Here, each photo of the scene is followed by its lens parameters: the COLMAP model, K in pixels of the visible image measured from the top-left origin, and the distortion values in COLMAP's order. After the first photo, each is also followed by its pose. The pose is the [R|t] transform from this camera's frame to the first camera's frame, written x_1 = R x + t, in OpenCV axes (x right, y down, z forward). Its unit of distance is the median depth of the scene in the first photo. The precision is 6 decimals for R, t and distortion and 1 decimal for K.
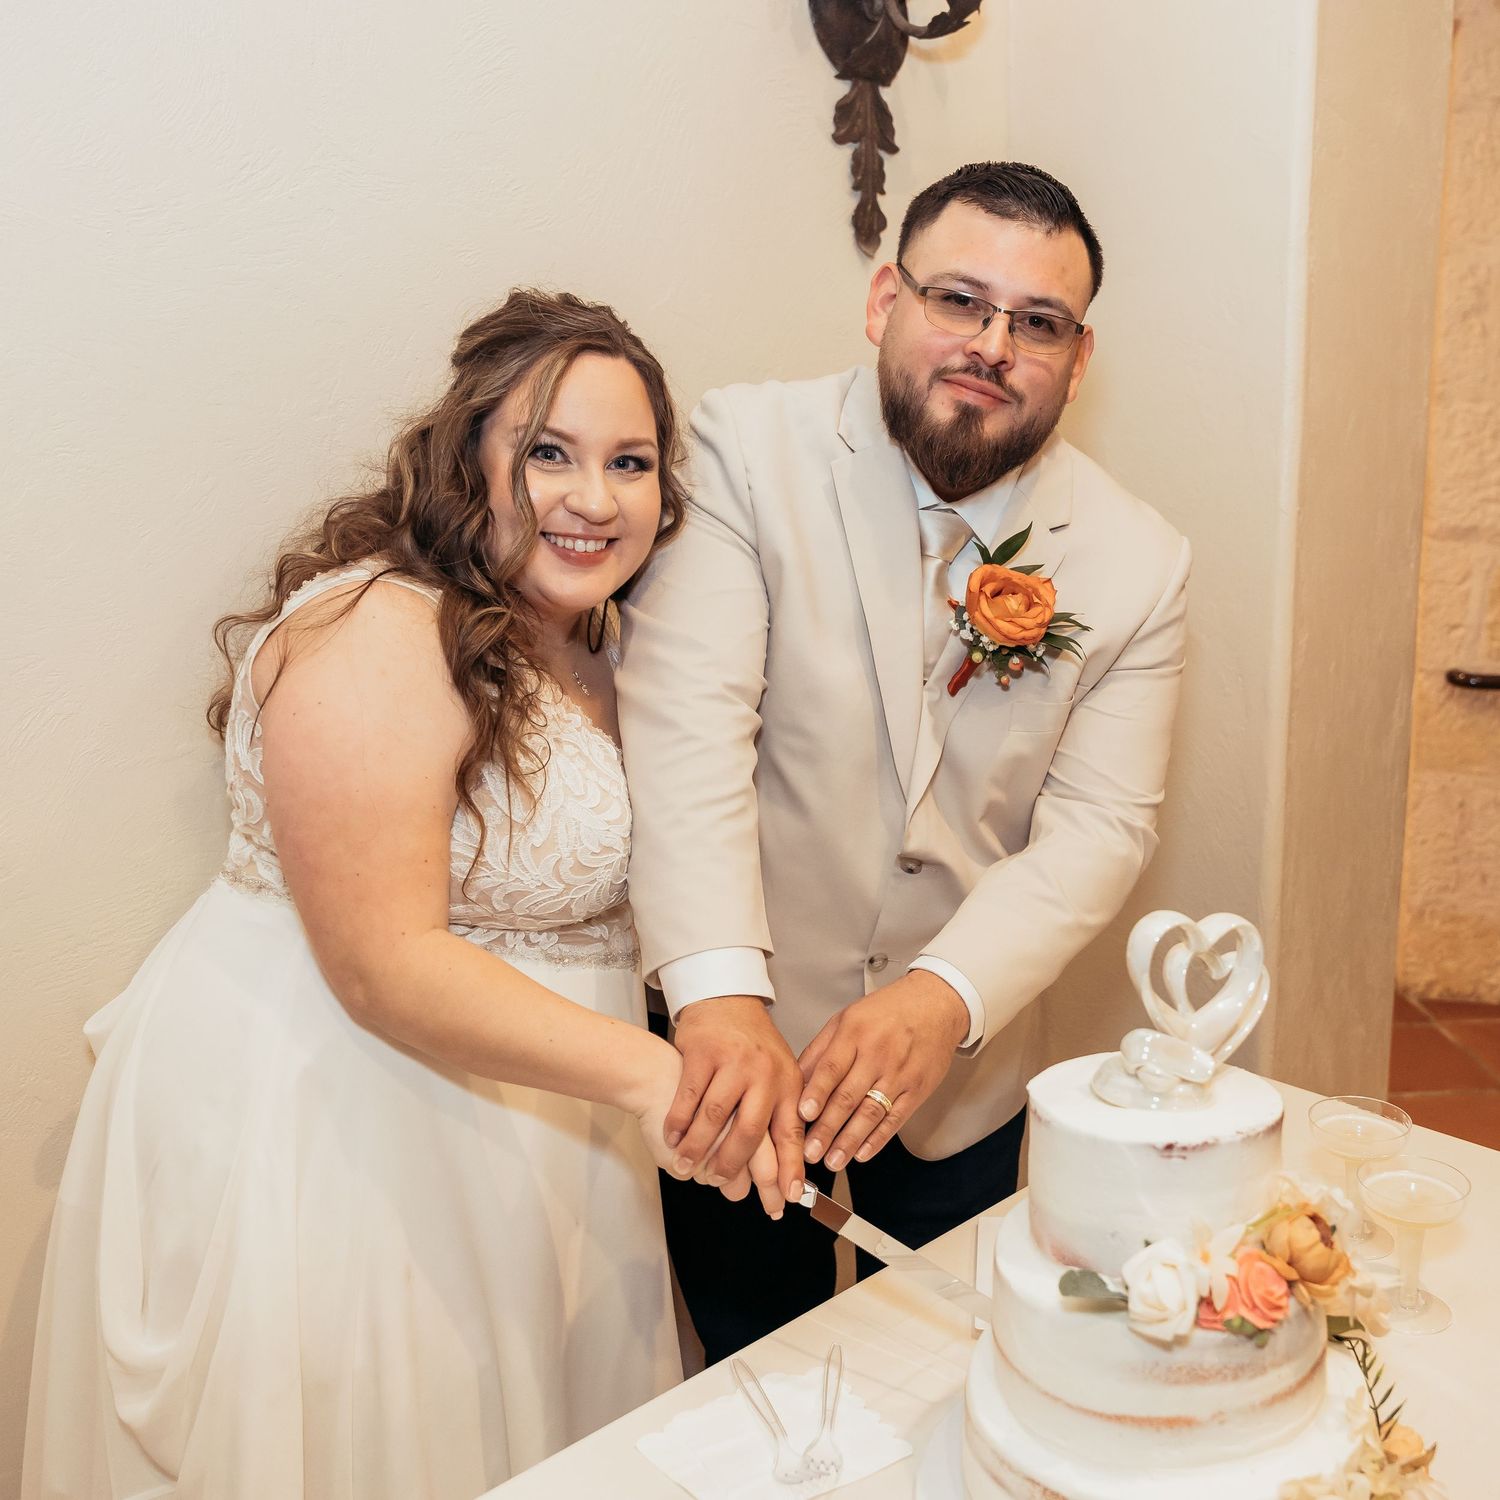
lens RADIAL K [[1545.1, 0, 749.3], [0, 1545.1, 748.7], [0, 0, 1]] dist [-0.004575, 0.000000]
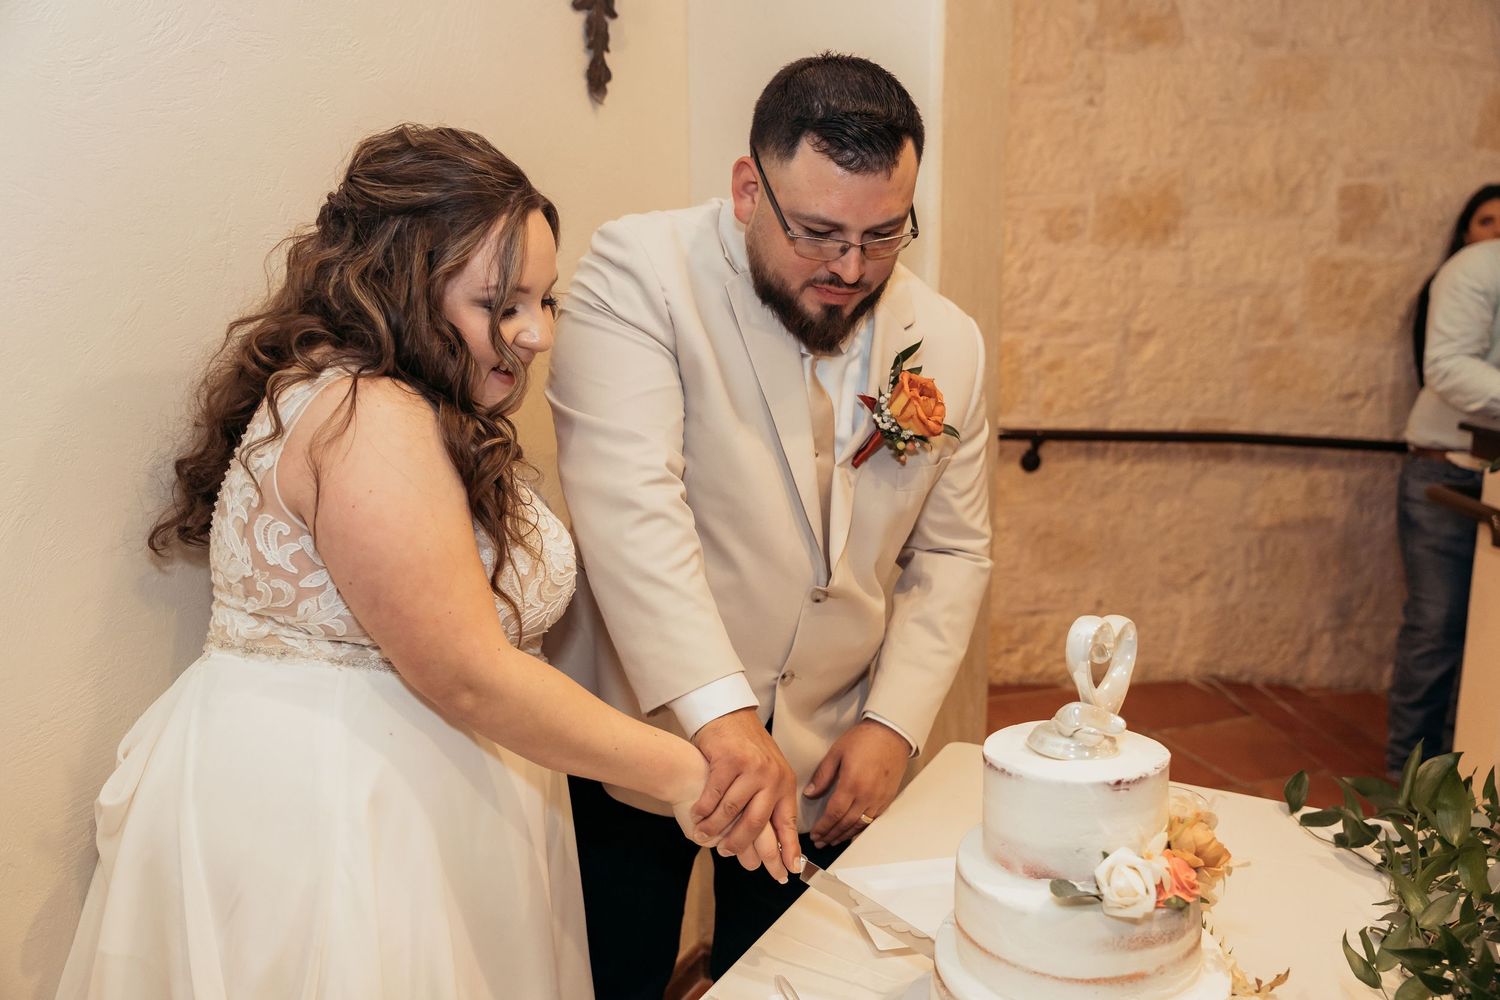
lens RADIAL K [[1340.7, 0, 749.7], [0, 1340.7, 502.3], [0, 0, 1]] dist [0.014528, 0.006696]
pose [[0.949963, -0.030864, 0.310834, -0.411990], [0.033680, 0.999426, -0.003695, -0.004570], [-0.310542, 0.013979, 0.950457, -0.062920]]
